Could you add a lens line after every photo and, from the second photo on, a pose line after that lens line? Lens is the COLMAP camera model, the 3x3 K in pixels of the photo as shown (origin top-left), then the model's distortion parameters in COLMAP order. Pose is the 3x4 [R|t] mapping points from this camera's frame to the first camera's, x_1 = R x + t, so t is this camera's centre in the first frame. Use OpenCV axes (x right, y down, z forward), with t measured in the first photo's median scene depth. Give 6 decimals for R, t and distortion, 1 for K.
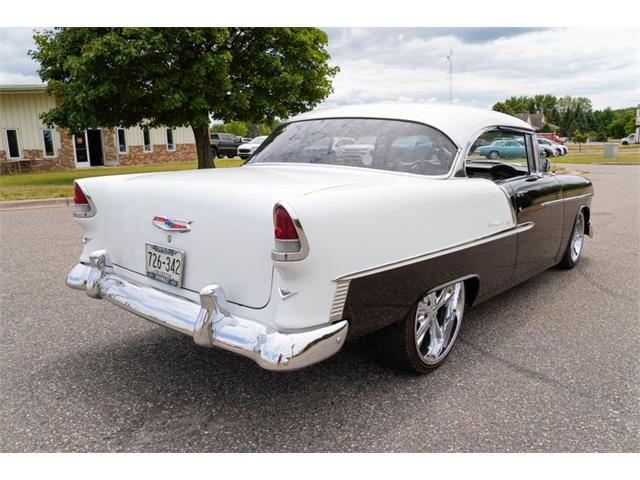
lens RADIAL K [[506.8, 0, 320.7], [0, 506.8, 238.1], [0, 0, 1]] dist [-0.071681, 0.063127]
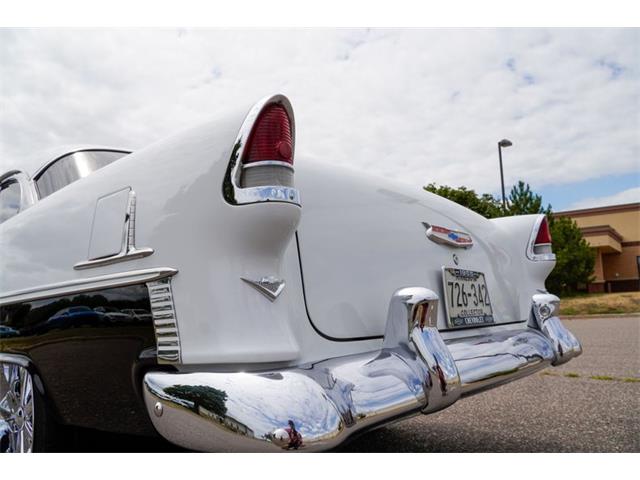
lens RADIAL K [[476.3, 0, 321.9], [0, 476.3, 231.8], [0, 0, 1]] dist [-0.123555, 0.080993]
pose [[0.021307, 0.164947, 0.986072, -0.114478], [0.217117, 0.961994, -0.165611, 0.003802], [-0.975913, 0.217622, -0.015316, 0.146777]]
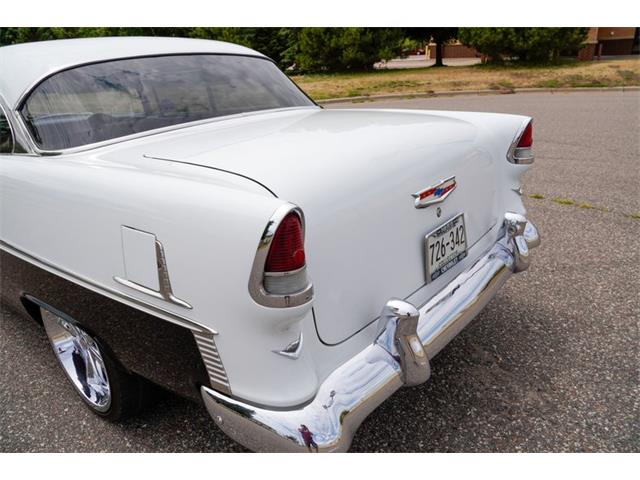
lens RADIAL K [[476.3, 0, 320.7], [0, 476.3, 237.4], [0, 0, 1]] dist [-0.123555, 0.080993]
pose [[-0.018249, -0.344231, 0.938708, -0.119818], [0.240481, 0.909792, 0.338302, -0.029989], [-0.970482, 0.231915, 0.066178, 0.141673]]
